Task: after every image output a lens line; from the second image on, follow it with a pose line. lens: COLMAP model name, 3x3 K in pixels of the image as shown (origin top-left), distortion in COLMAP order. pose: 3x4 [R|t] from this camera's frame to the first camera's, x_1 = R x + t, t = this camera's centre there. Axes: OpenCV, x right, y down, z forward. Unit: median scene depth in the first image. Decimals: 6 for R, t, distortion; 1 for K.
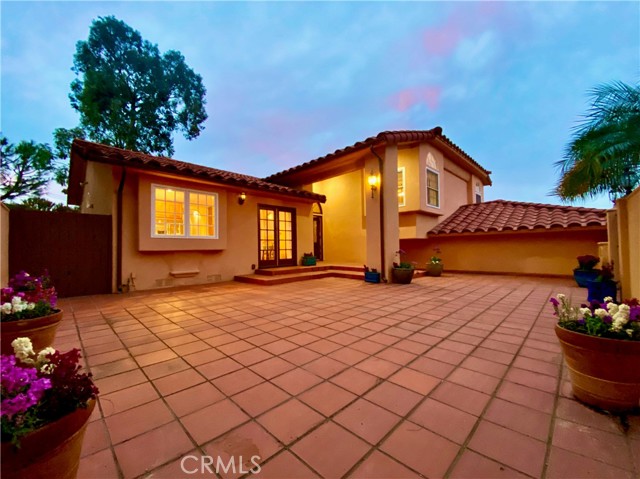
lens RADIAL K [[266.2, 0, 320.0], [0, 266.2, 239.5], [0, 0, 1]] dist [-0.027396, -0.000176]
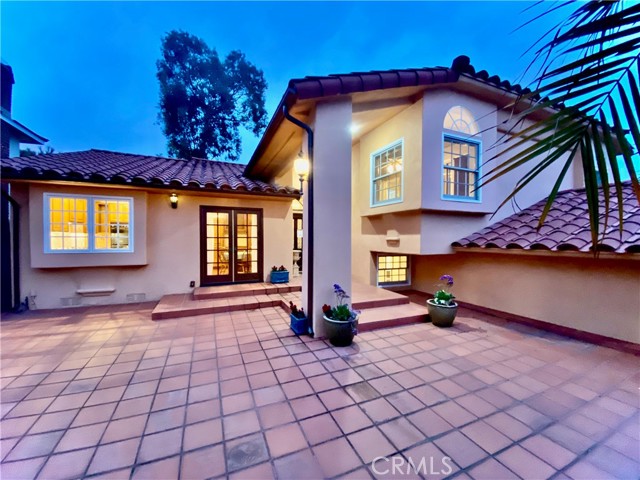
lens RADIAL K [[266.2, 0, 320.0], [0, 266.2, 240.0], [0, 0, 1]] dist [-0.027396, -0.000176]
pose [[0.927976, 0.019190, -0.372146, 0.372804], [-0.003918, 0.999120, 0.041751, -0.061890], [0.372620, -0.037286, 0.927235, 0.358606]]
